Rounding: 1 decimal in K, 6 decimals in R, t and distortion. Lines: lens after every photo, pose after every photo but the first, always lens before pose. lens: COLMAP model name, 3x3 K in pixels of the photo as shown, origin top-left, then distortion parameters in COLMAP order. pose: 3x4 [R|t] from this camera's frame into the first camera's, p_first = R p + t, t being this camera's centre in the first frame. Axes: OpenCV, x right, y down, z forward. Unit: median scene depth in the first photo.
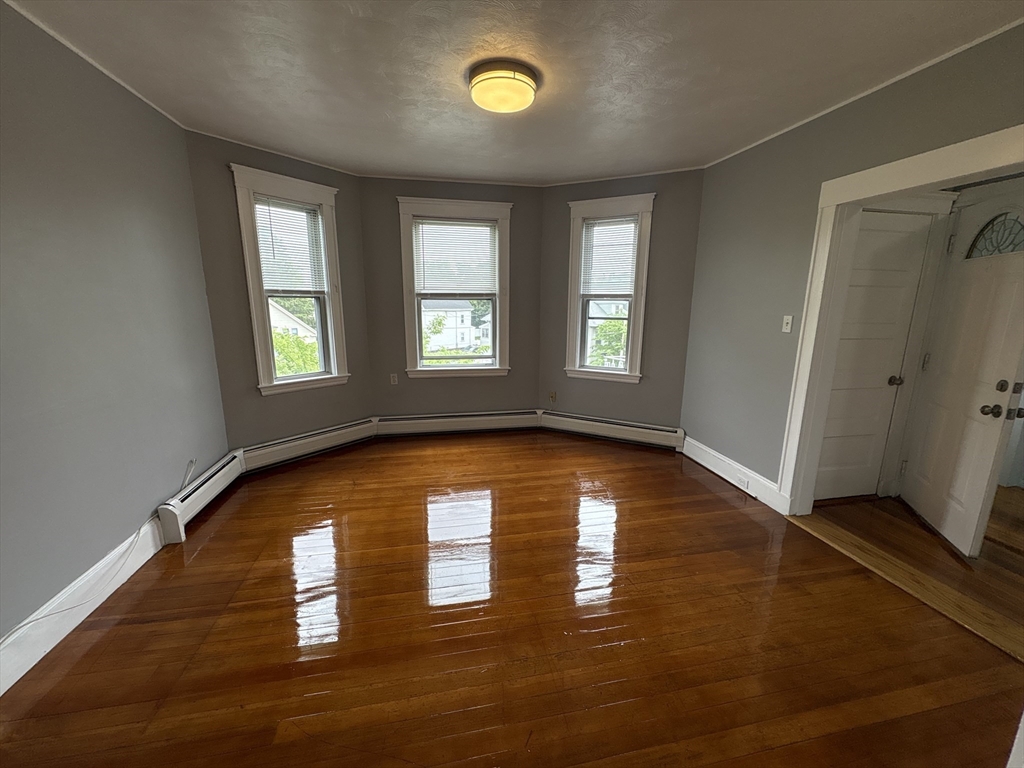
lens RADIAL K [[406.4, 0, 509.9], [0, 406.4, 384.8], [0, 0, 1]] dist [-0.000219, 0.000063]
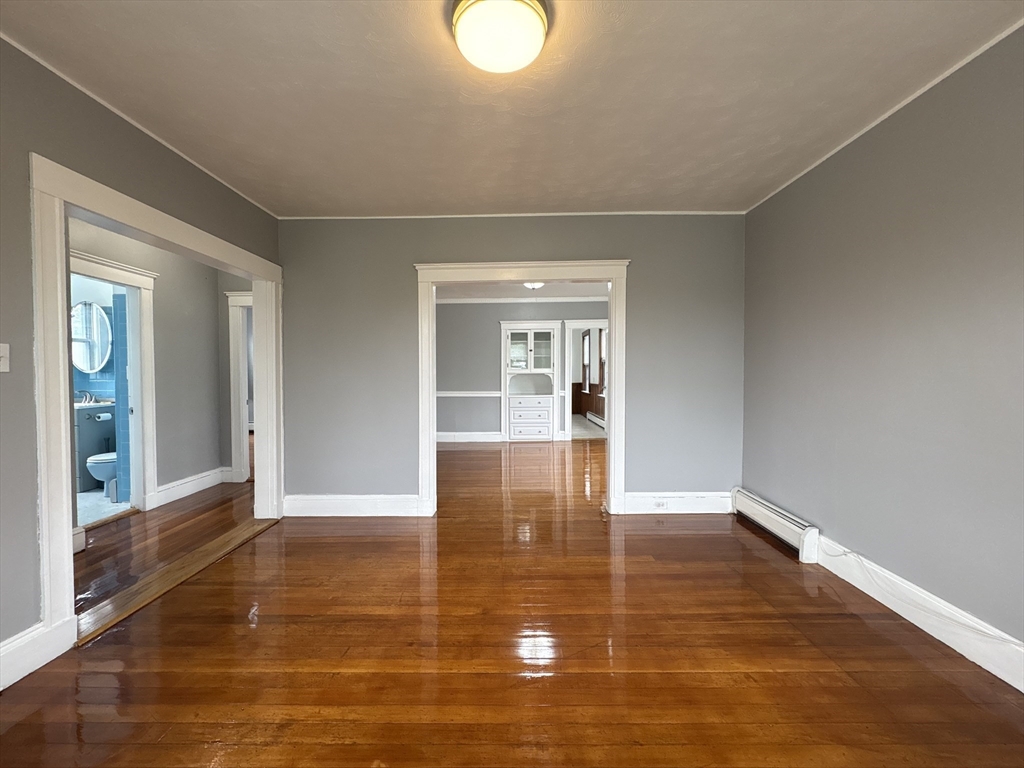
lens RADIAL K [[406.4, 0, 509.9], [0, 406.4, 384.8], [0, 0, 1]] dist [-0.000219, 0.000063]
pose [[-0.977335, -0.000537, 0.211698, -0.111191], [0.047406, 0.974046, 0.221328, -0.156011], [-0.206322, 0.226348, -0.951944, 1.003615]]
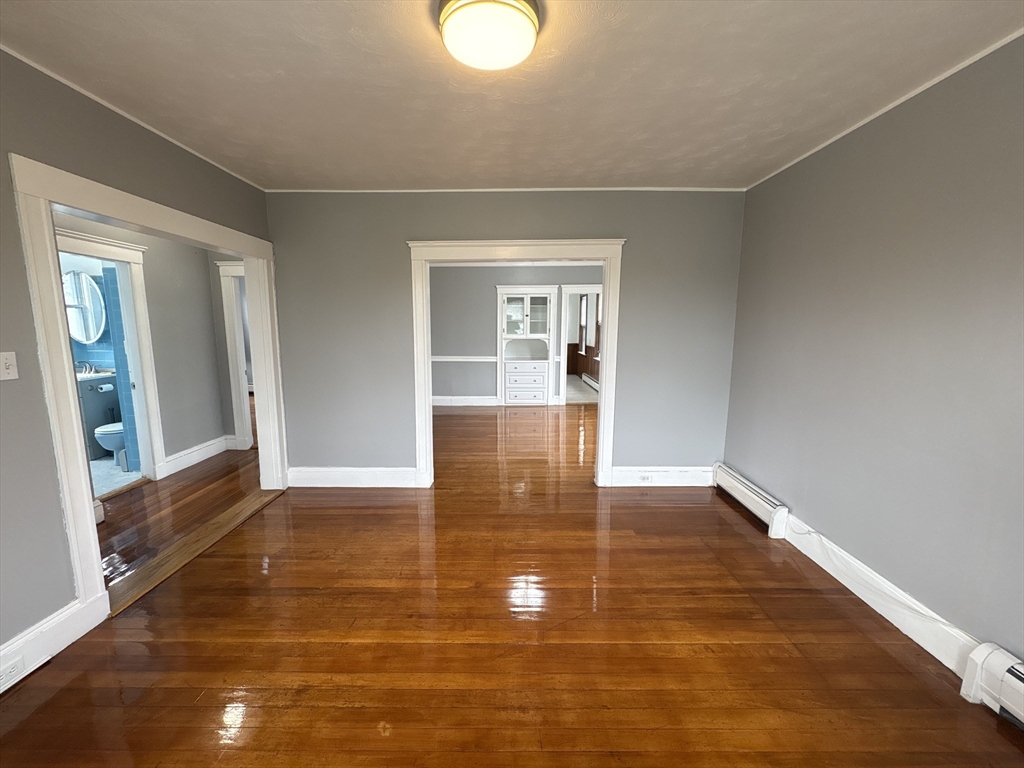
lens RADIAL K [[406.4, 0, 509.9], [0, 406.4, 384.8], [0, 0, 1]] dist [-0.000219, 0.000063]
pose [[-0.978308, -0.031739, 0.204710, -0.124249], [0.039584, 0.941342, 0.335123, -0.220384], [-0.203338, 0.335957, -0.919666, 1.004702]]
